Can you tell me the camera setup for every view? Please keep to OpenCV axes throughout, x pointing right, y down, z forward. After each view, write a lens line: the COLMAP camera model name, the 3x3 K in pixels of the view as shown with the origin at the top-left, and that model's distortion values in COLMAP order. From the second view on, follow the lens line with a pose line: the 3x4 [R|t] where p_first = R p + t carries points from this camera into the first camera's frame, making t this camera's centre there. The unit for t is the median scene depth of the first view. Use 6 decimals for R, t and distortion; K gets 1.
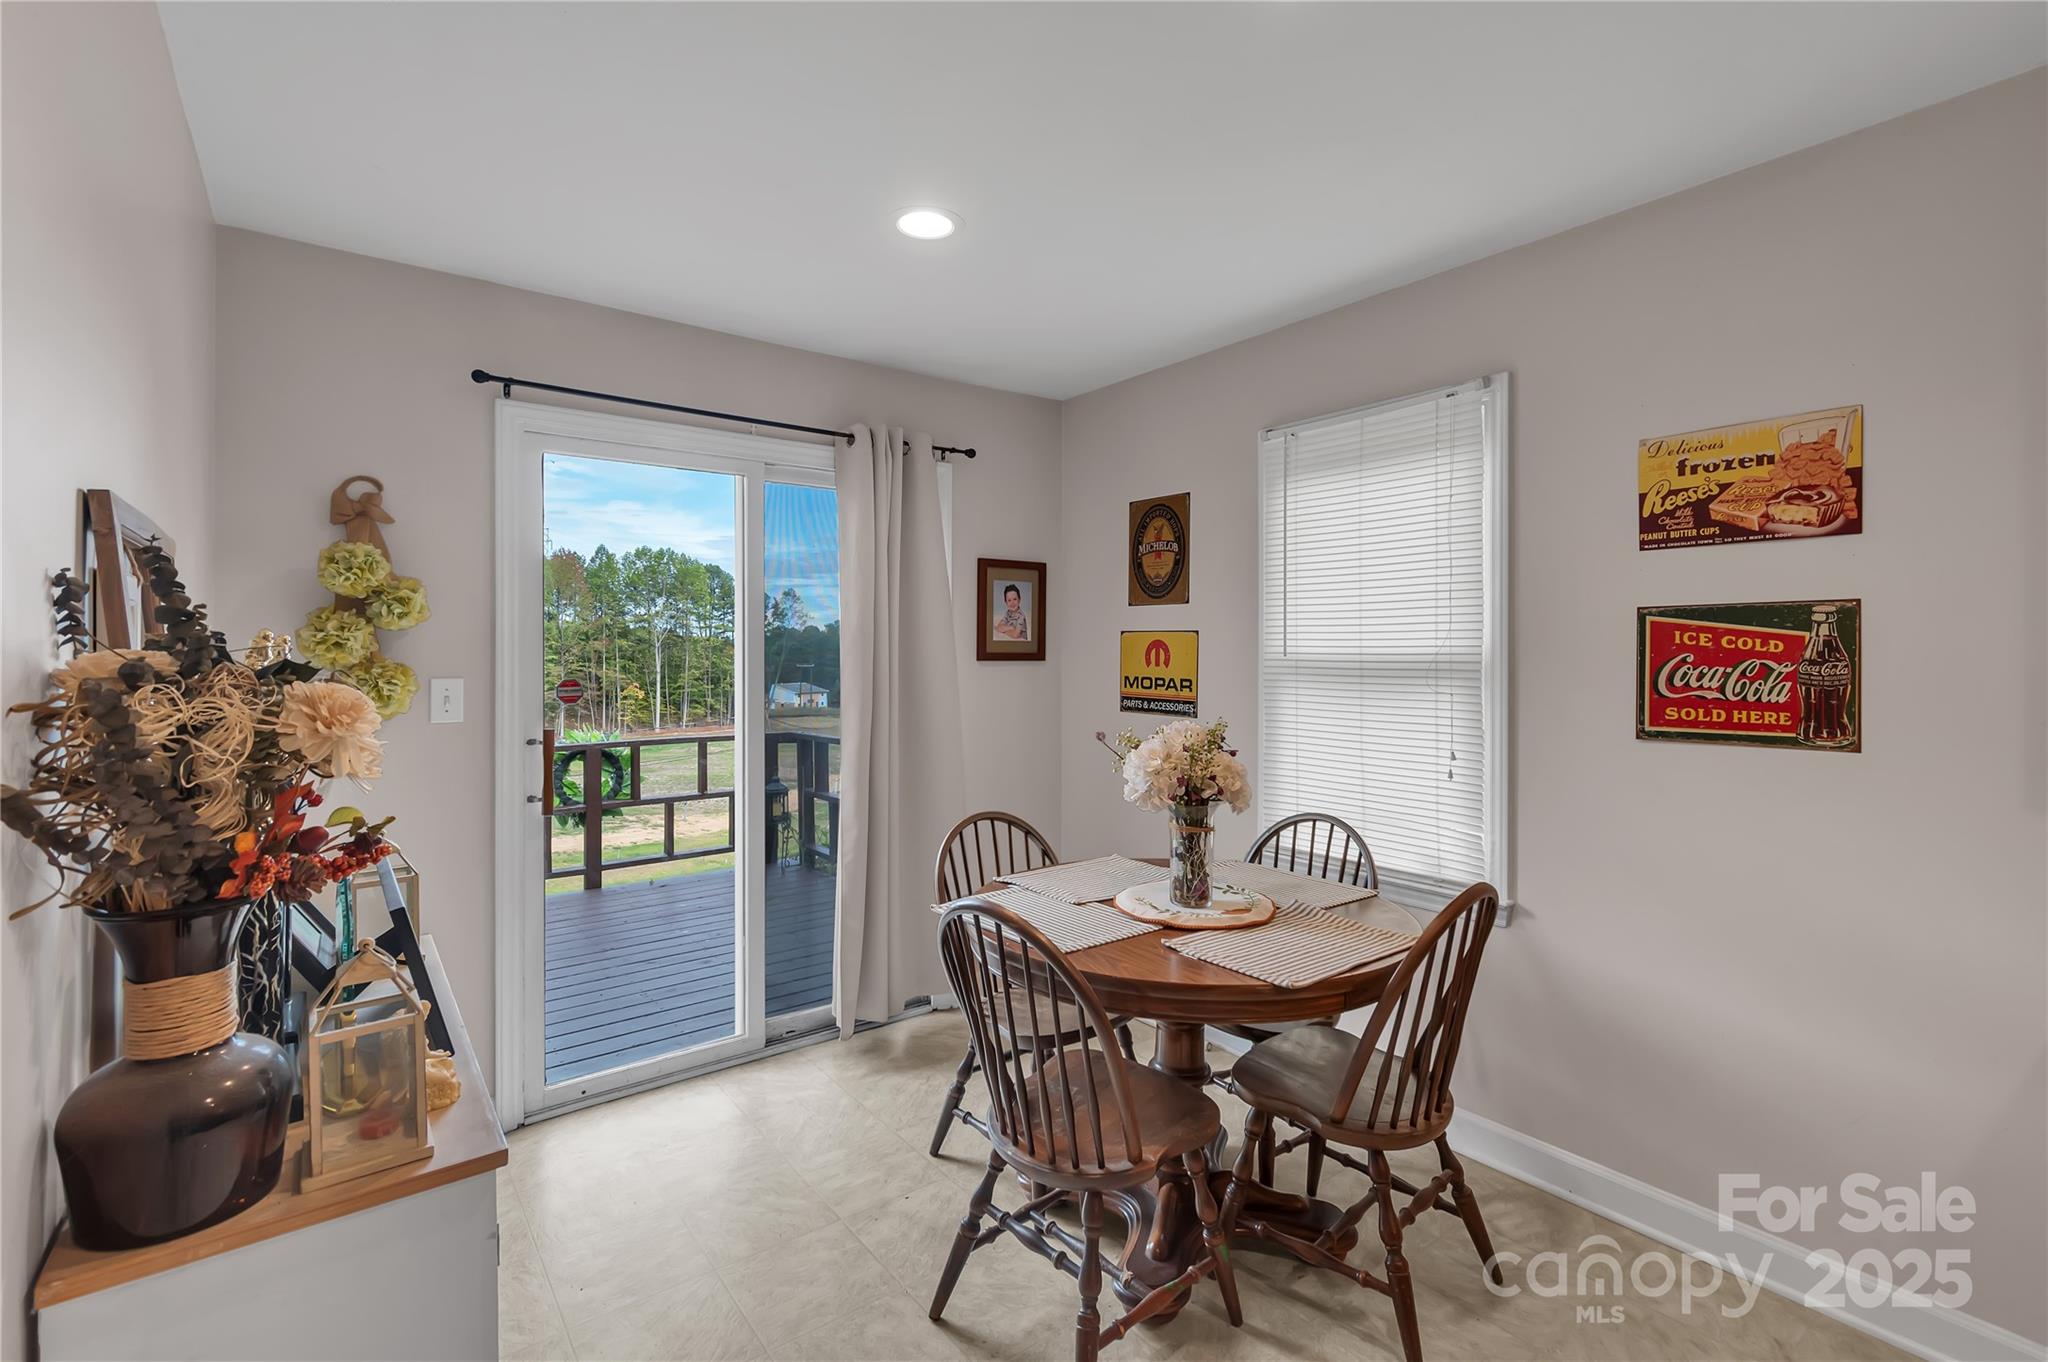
lens RADIAL K [[928.8, 0, 1037.2], [0, 928.8, 651.9], [0, 0, 1]] dist [-0.000426, -0.000120]
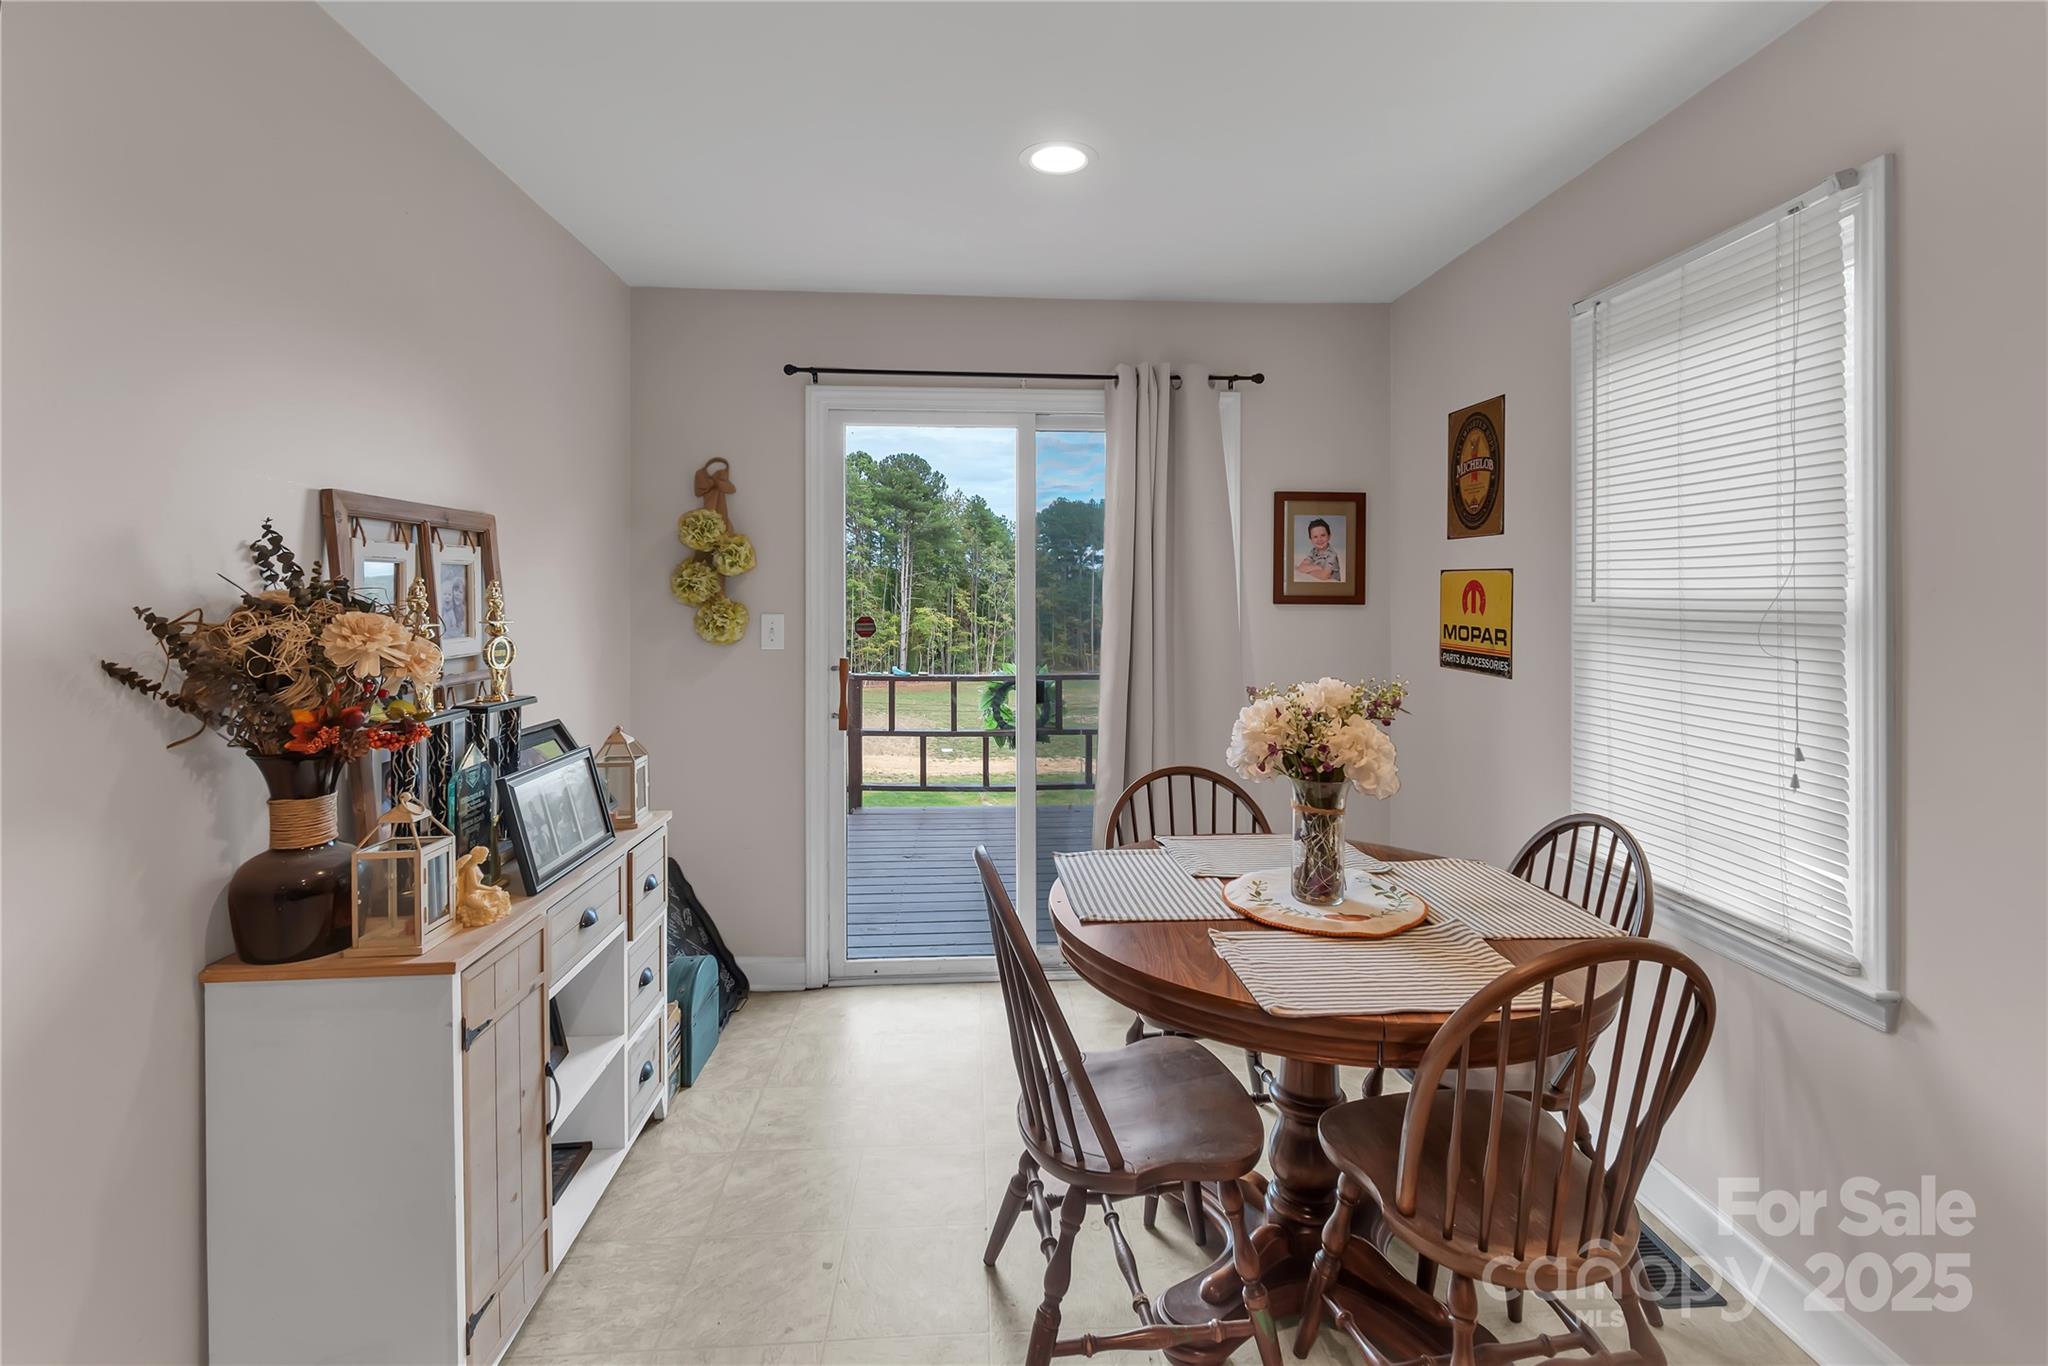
lens RADIAL K [[946.7, 0, 1026.6], [0, 946.7, 591.1], [0, 0, 1]] dist [0.001131, -0.000201]
pose [[0.829441, 0.001697, -0.558592, 0.272975], [-0.003563, 0.999991, -0.002252, -0.000360], [0.558583, 0.003858, 0.829440, 0.098634]]
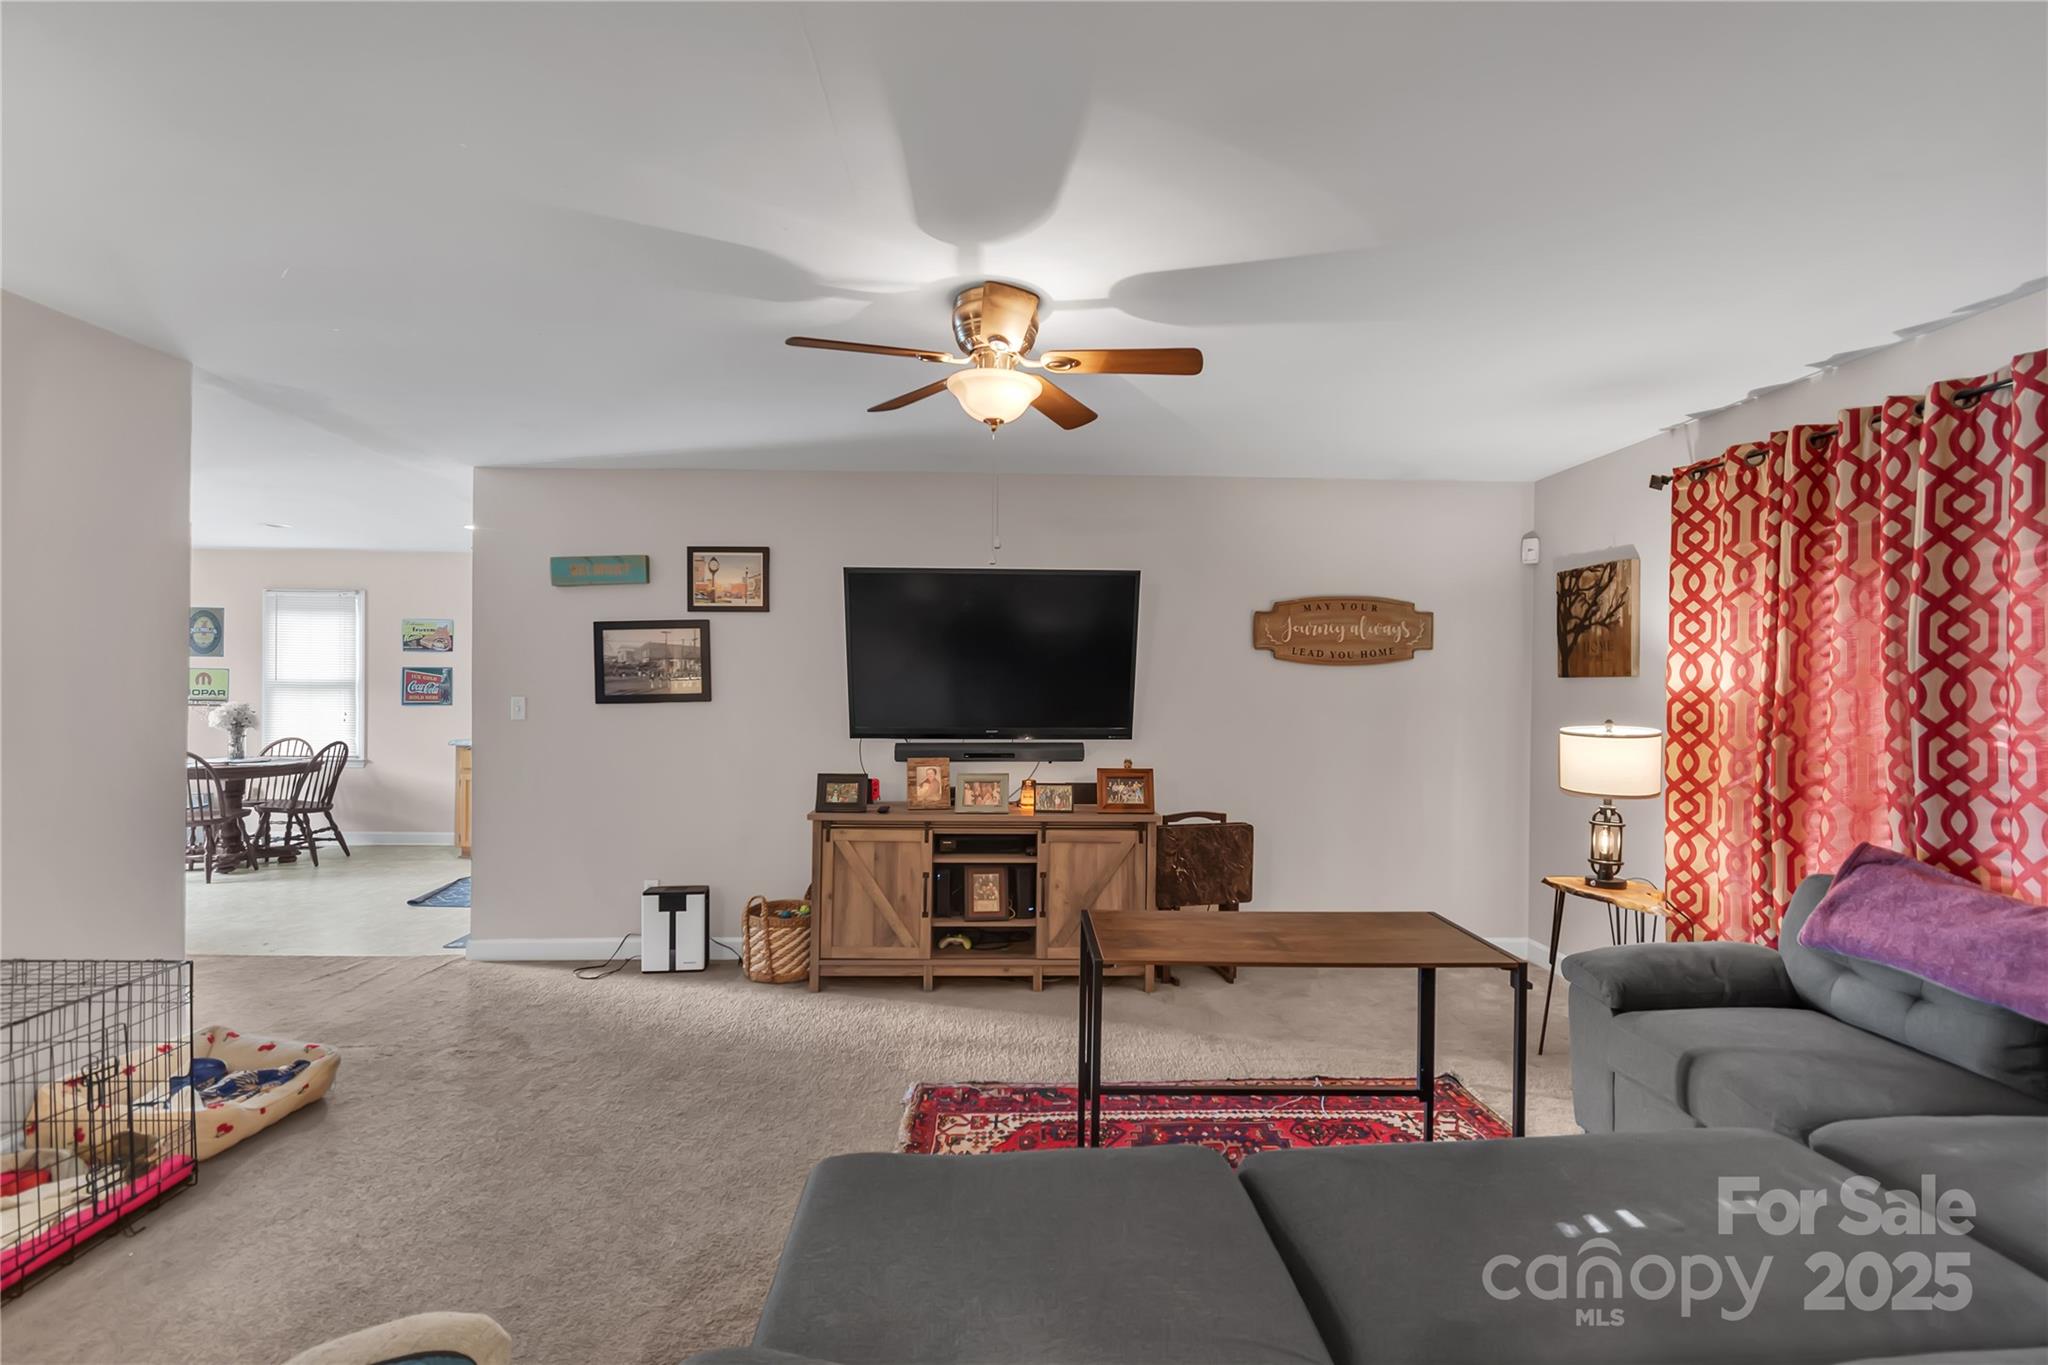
lens RADIAL K [[910.8, 0, 1031.1], [0, 910.8, 693.4], [0, 0, 1]] dist [0.000753, -0.000151]
pose [[0.585280, -0.000536, 0.810831, -0.480321], [-0.010621, 0.999909, 0.008327, -0.002228], [-0.810762, -0.013485, 0.585221, -1.880648]]
